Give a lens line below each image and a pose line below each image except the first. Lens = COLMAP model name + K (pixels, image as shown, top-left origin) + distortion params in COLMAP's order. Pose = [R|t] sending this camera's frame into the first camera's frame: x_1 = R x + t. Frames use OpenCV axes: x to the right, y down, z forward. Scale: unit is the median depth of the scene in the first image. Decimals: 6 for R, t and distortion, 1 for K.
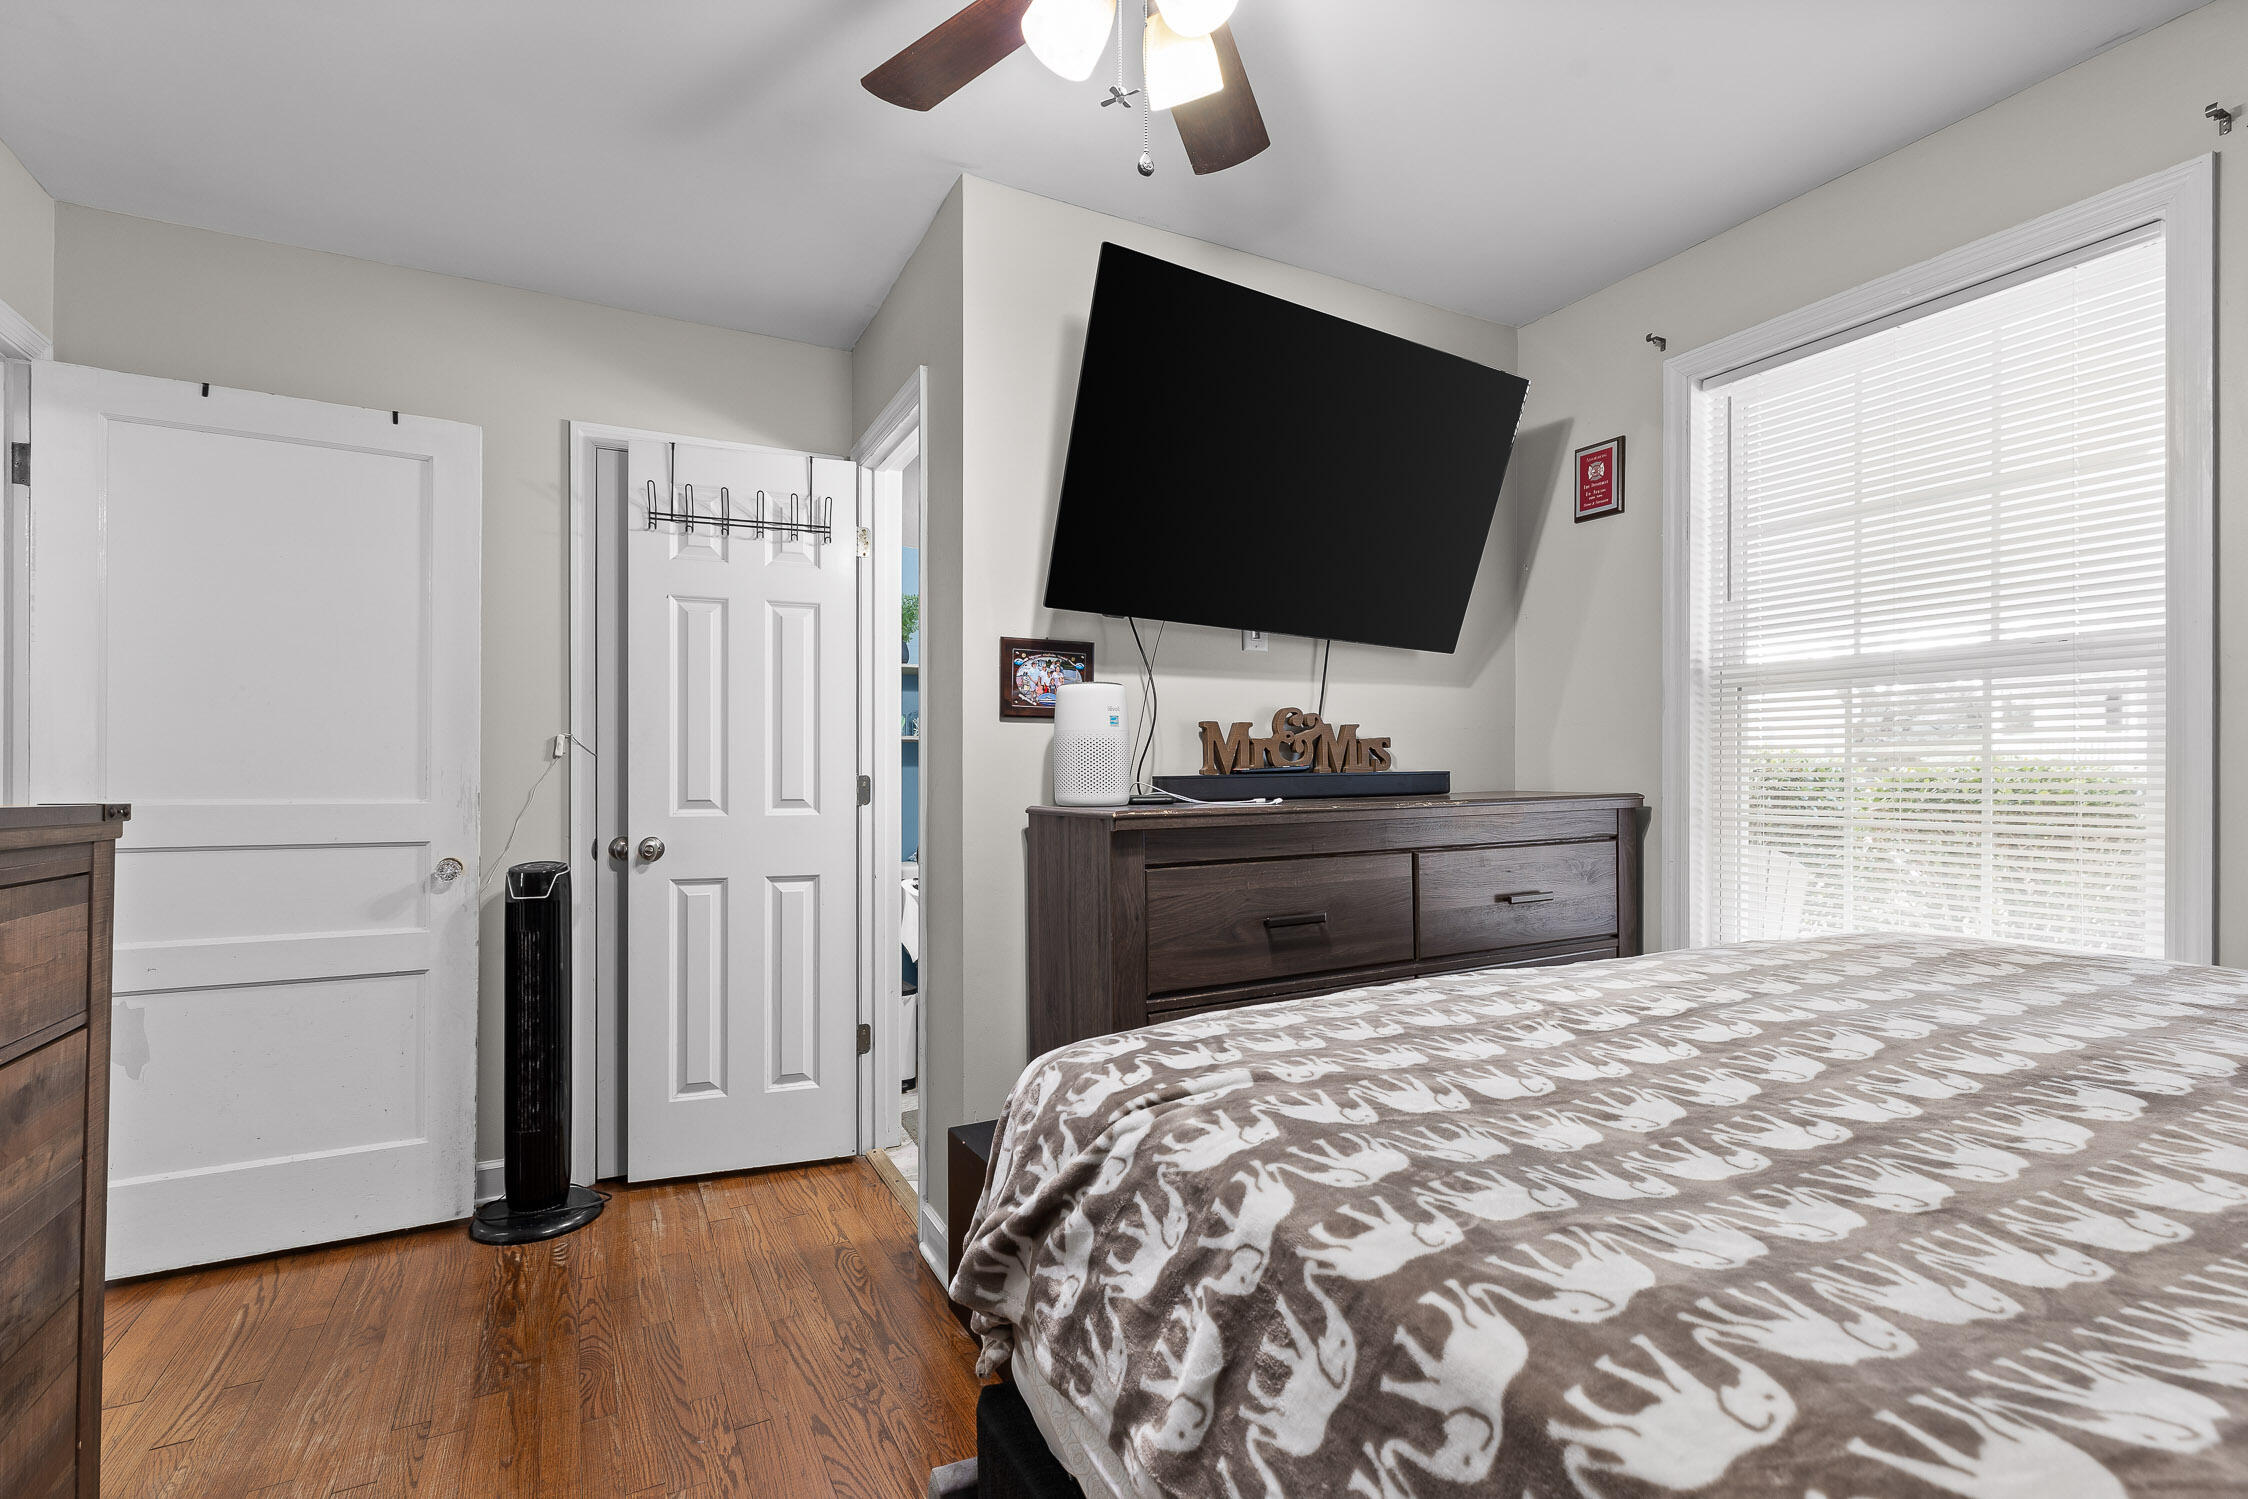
lens RADIAL K [[1016.0, 0, 1123.3], [0, 1016.0, 763.2], [0, 0, 1]] dist [0.003219, 0.000329]
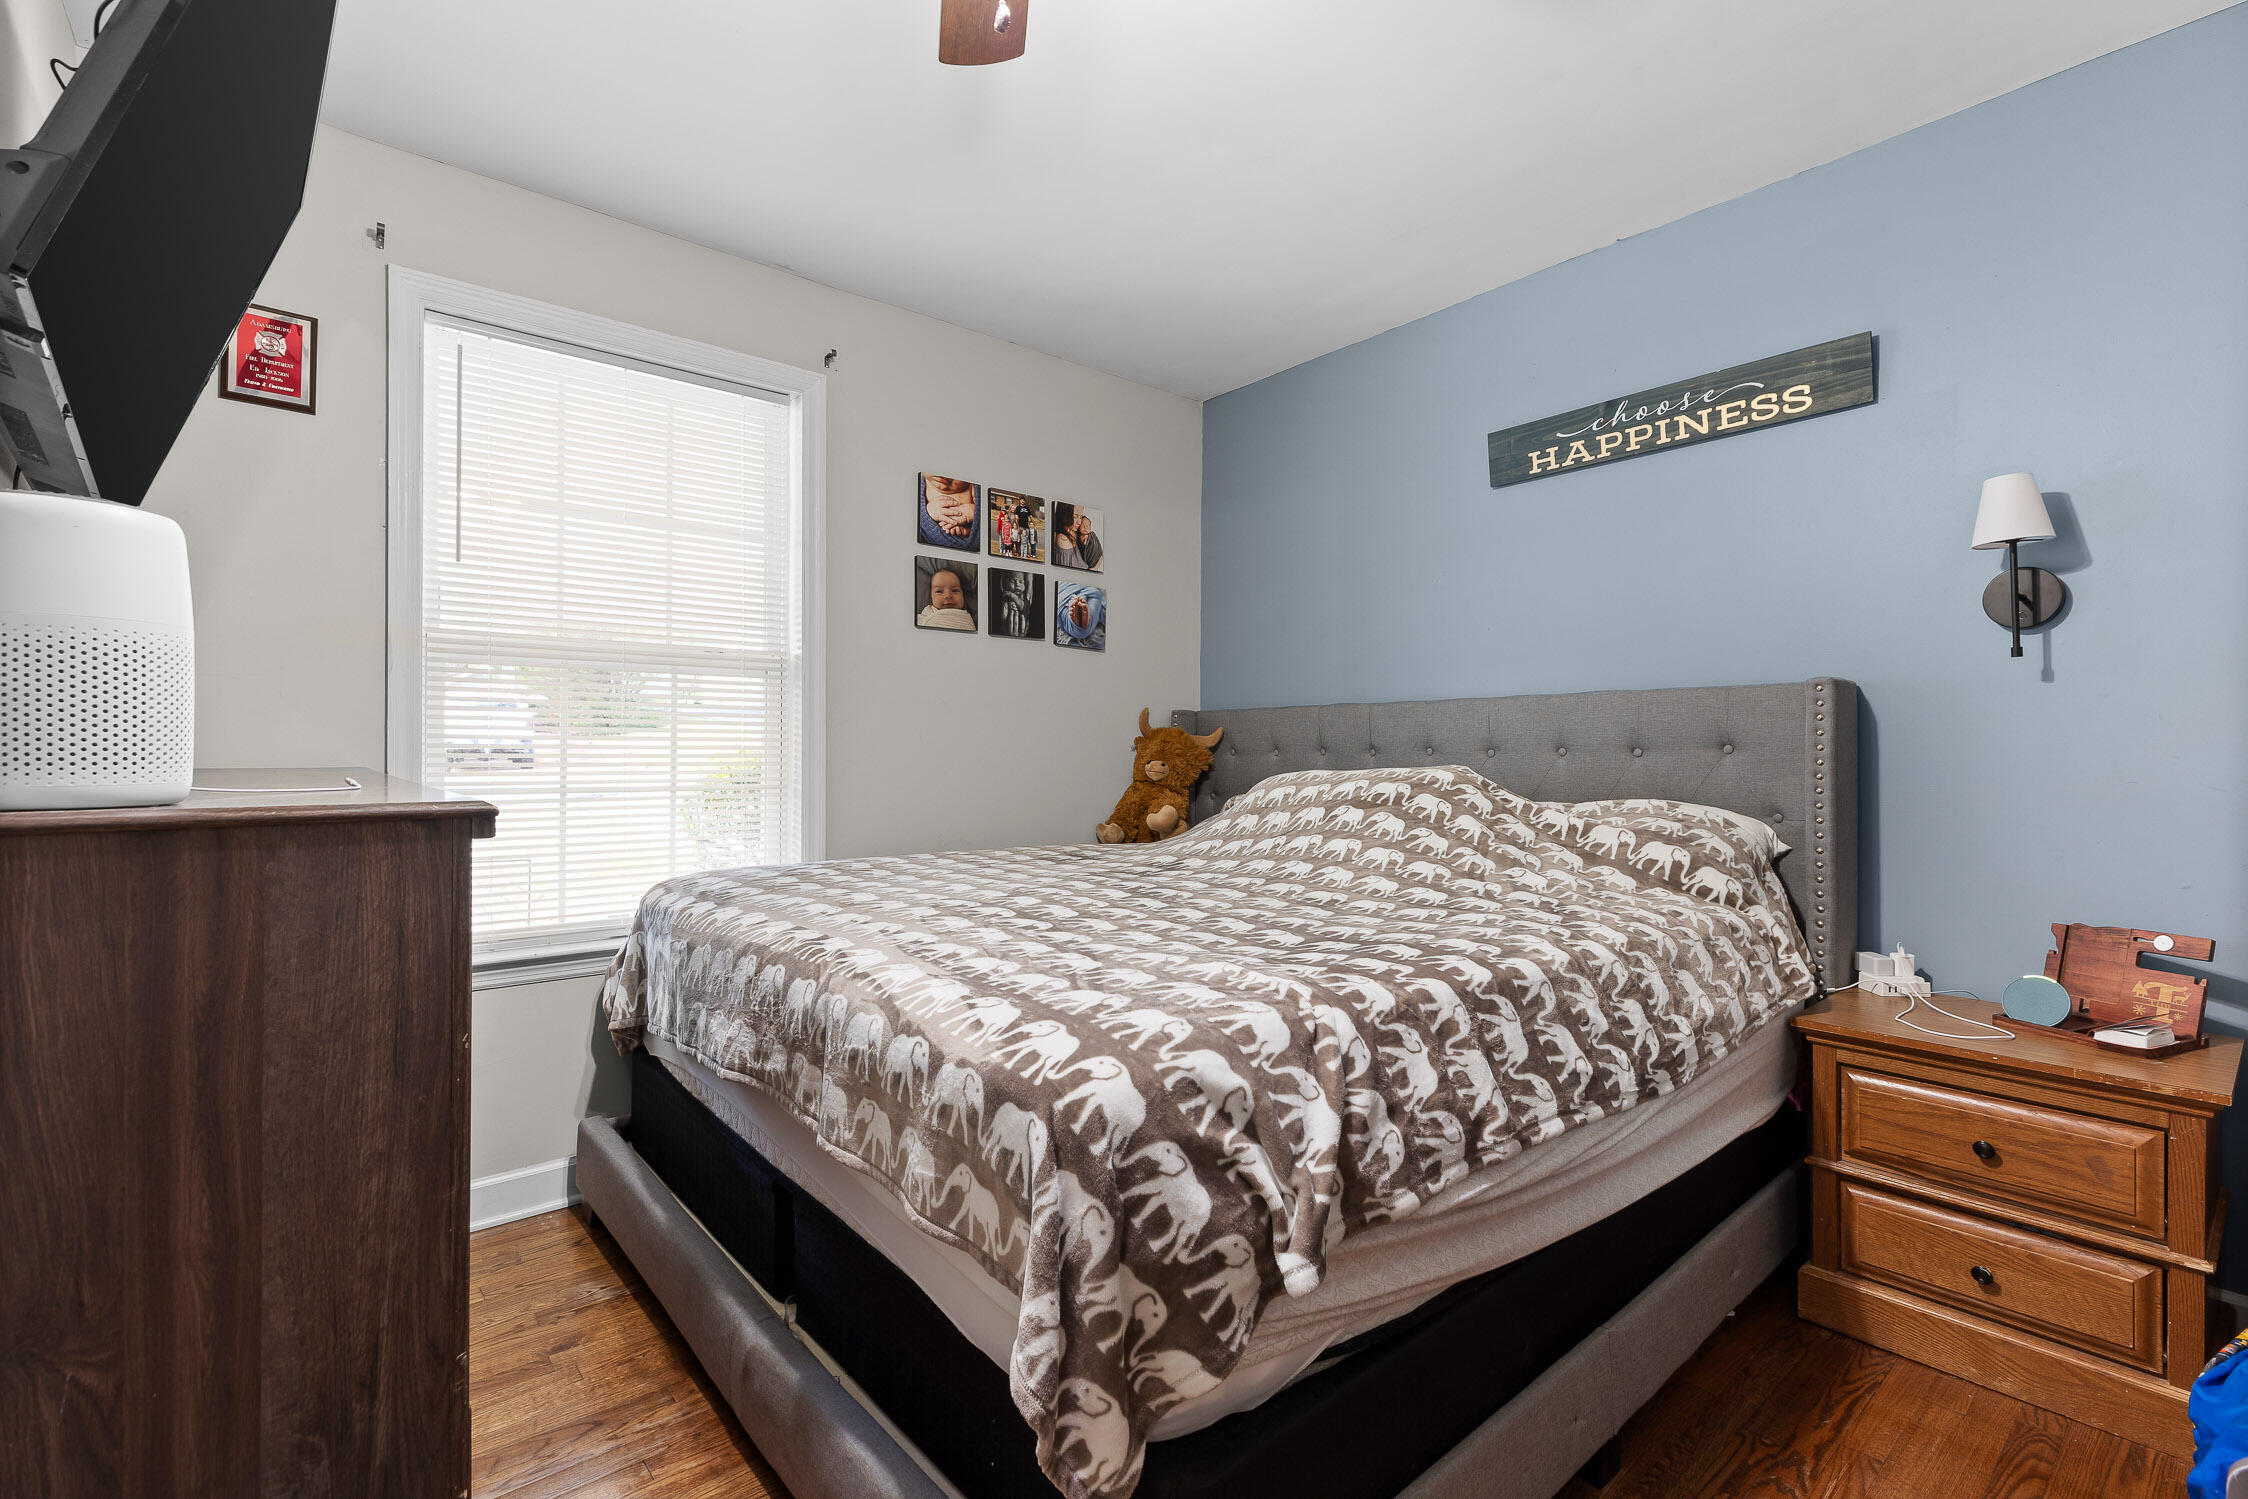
lens RADIAL K [[1016.0, 0, 1125.0], [0, 1016.0, 751.8], [0, 0, 1]] dist [0.003219, 0.000329]
pose [[-0.204369, 0.005094, 0.978881, -1.299956], [-0.012977, 0.999884, -0.007913, 0.048428], [-0.978808, -0.014320, -0.204279, 1.686237]]
